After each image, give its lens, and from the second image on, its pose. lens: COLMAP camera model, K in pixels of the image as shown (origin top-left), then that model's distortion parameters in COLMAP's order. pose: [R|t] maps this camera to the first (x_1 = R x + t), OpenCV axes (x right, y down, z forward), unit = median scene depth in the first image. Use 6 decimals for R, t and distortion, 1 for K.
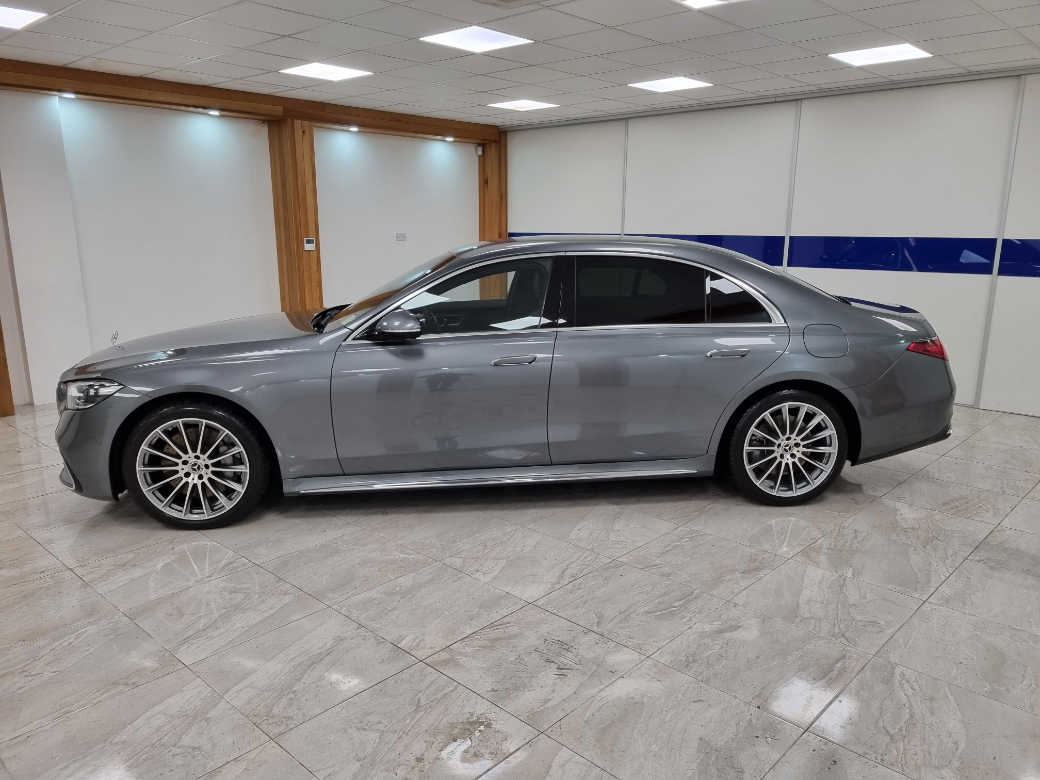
lens RADIAL K [[781.8, 0, 525.2], [0, 781.8, 384.3], [0, 0, 1]] dist [0.007135, 0.006925]
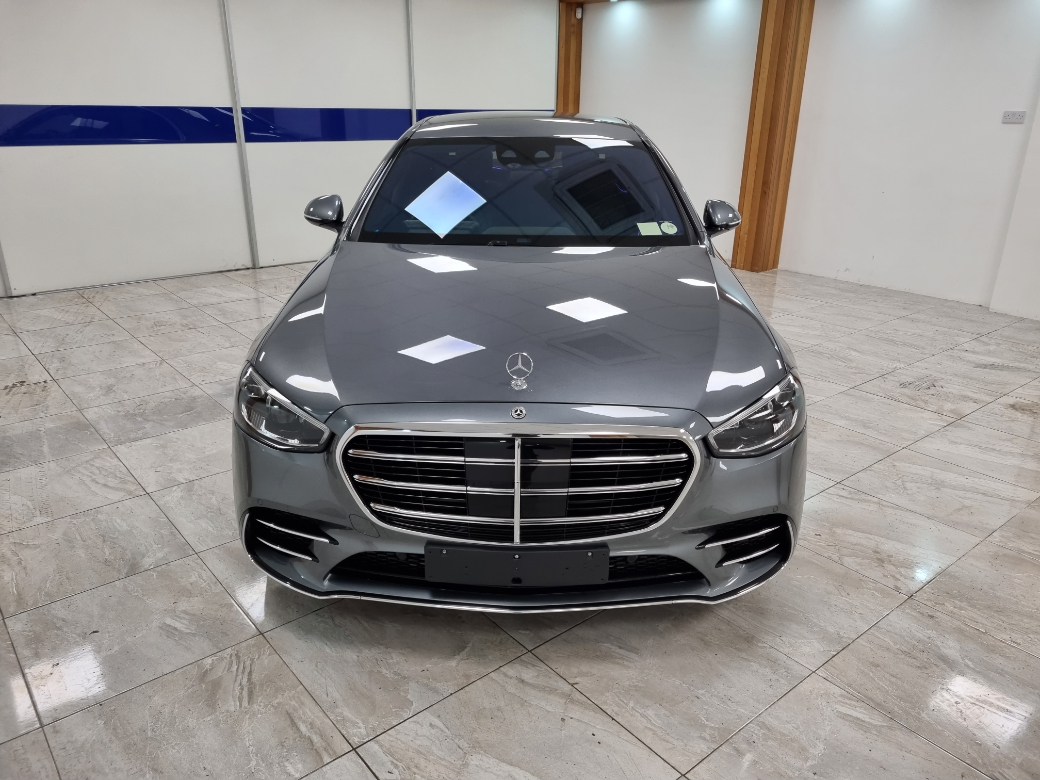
lens RADIAL K [[781.8, 0, 524.8], [0, 781.8, 397.0], [0, 0, 1]] dist [0.007135, 0.006925]
pose [[0.145292, -0.364992, 0.919604, -1.223632], [0.200751, 0.921008, 0.333832, -0.254016], [-0.968808, 0.136108, 0.207088, 1.156247]]
